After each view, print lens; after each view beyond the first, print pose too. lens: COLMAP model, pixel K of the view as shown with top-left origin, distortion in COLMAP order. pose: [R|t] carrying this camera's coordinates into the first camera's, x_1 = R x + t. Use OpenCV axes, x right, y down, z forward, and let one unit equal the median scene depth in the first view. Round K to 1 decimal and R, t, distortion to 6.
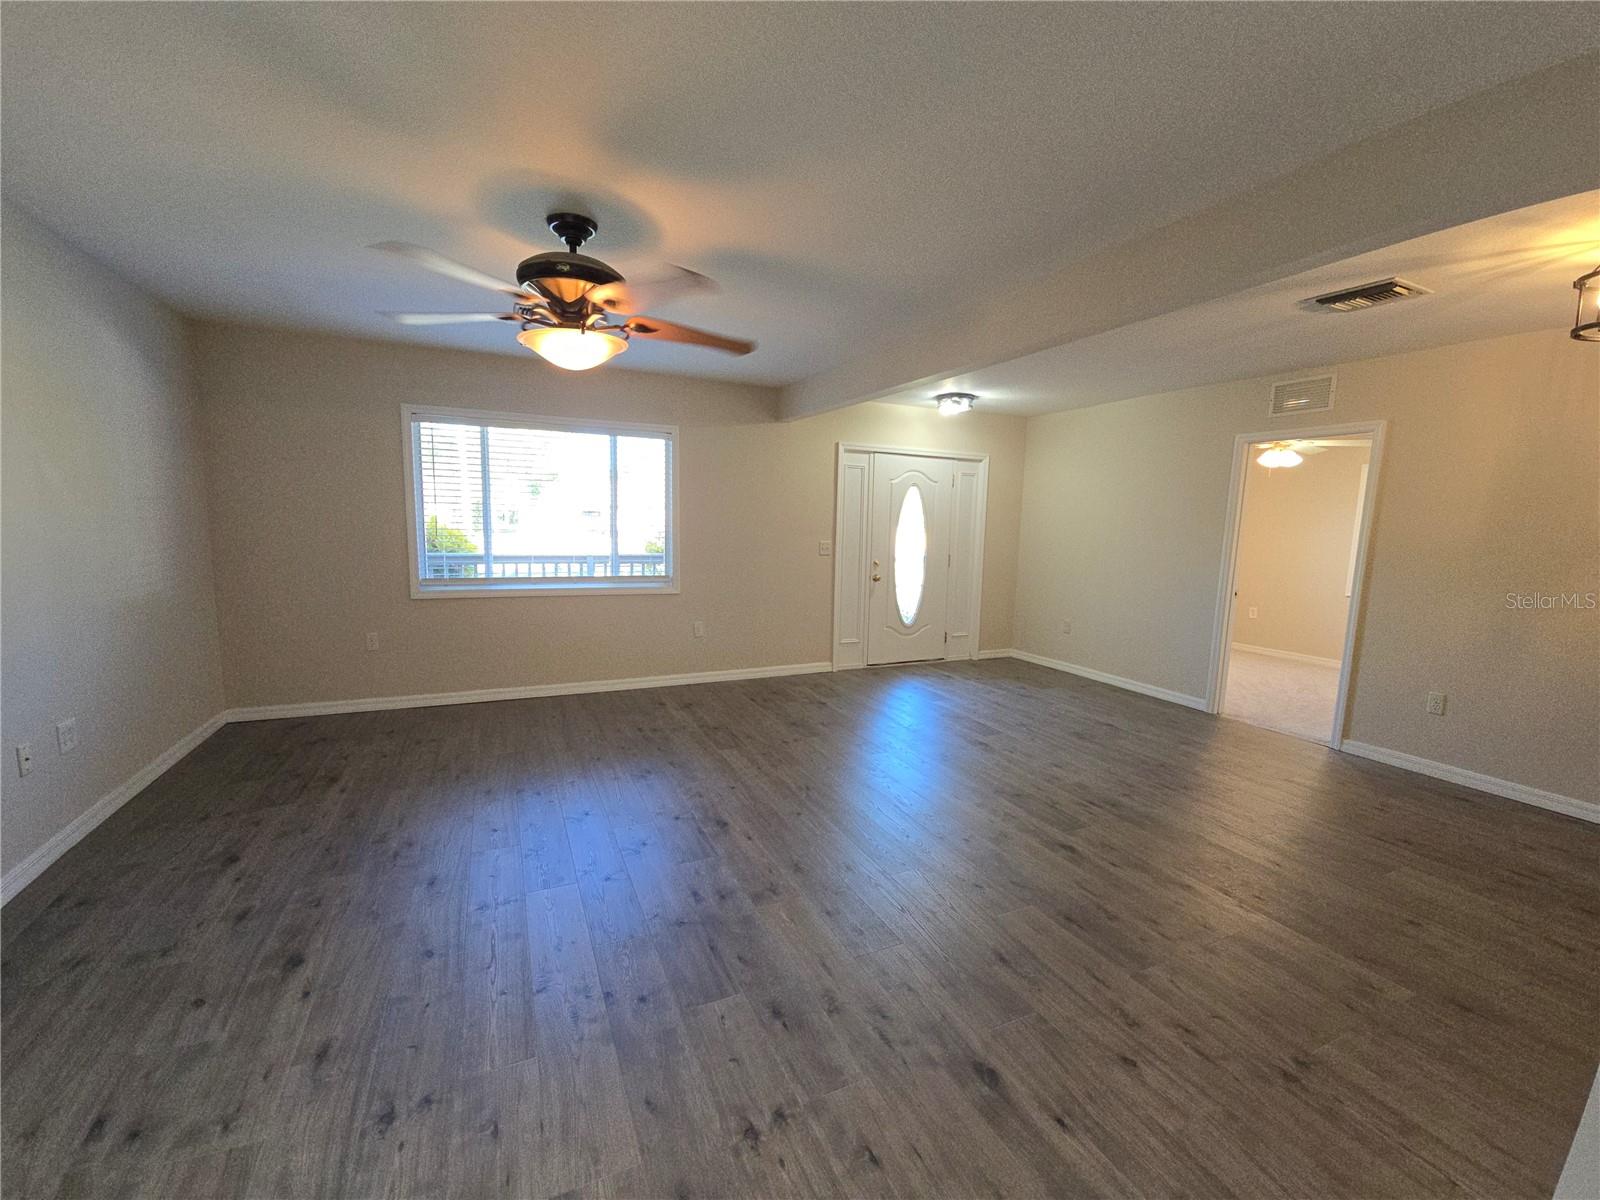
lens RADIAL K [[651.2, 0, 796.9], [0, 651.2, 604.0], [0, 0, 1]] dist [0.001356, -0.004885]
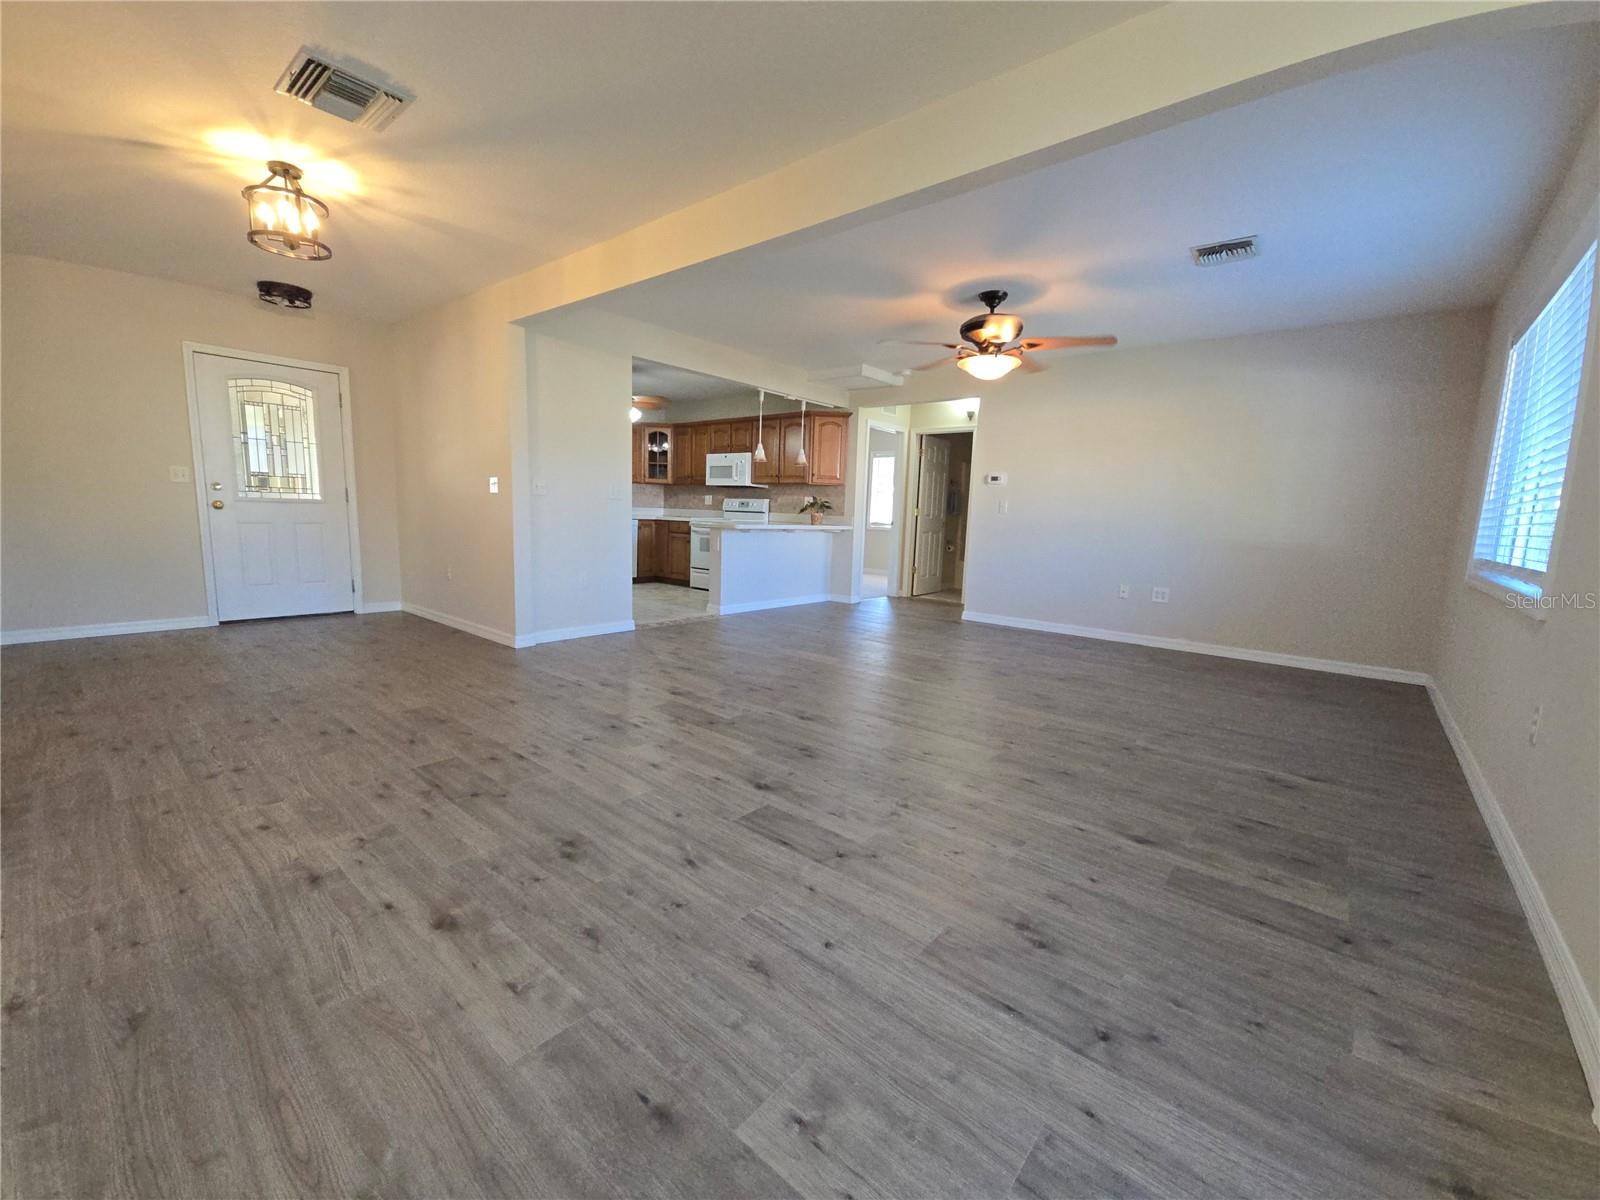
lens RADIAL K [[651.2, 0, 796.9], [0, 651.2, 604.0], [0, 0, 1]] dist [0.001356, -0.004885]
pose [[-0.905558, 0.002129, -0.424218, 0.517863], [-0.111240, 0.963804, 0.242295, -0.092651], [0.409379, 0.266602, -0.872544, 1.507755]]
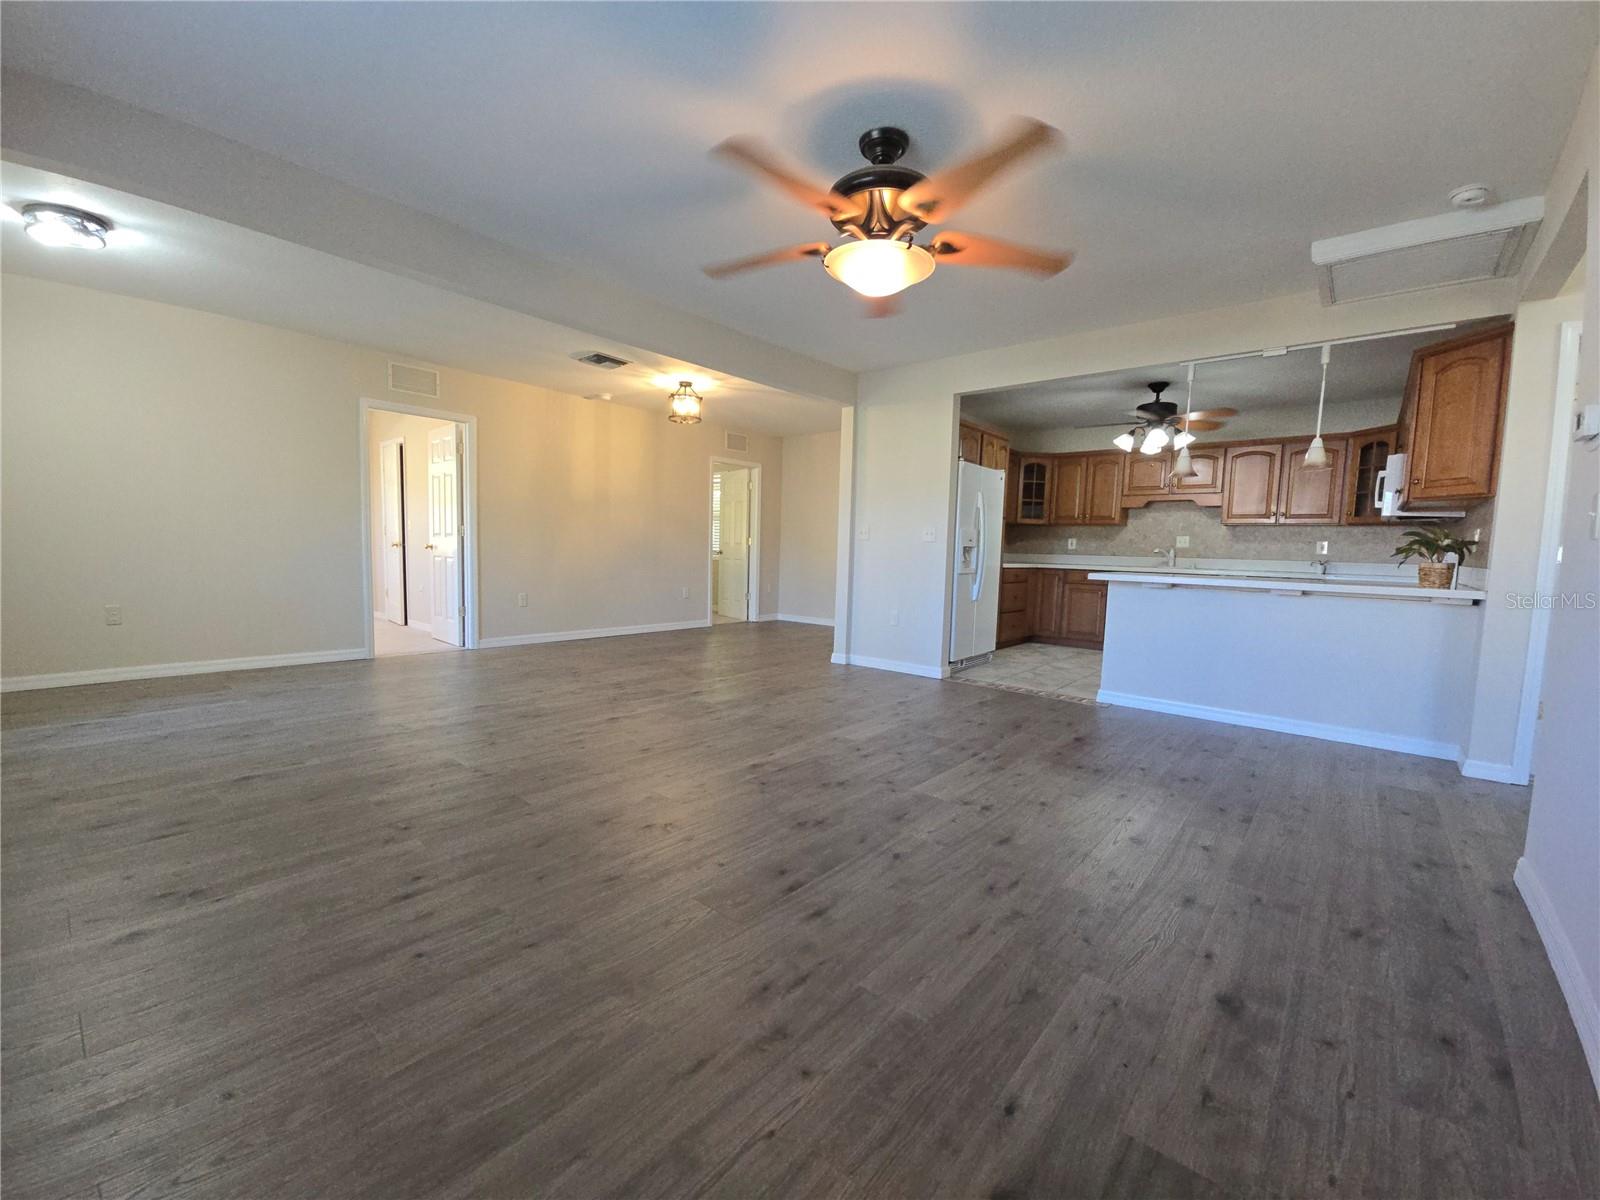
lens RADIAL K [[651.2, 0, 796.9], [0, 651.2, 604.0], [0, 0, 1]] dist [0.001356, -0.004885]
pose [[-0.414383, -0.115165, 0.902787, -0.743003], [0.077050, 0.983961, 0.160886, -0.047442], [-0.906835, 0.136228, -0.398863, 0.954338]]
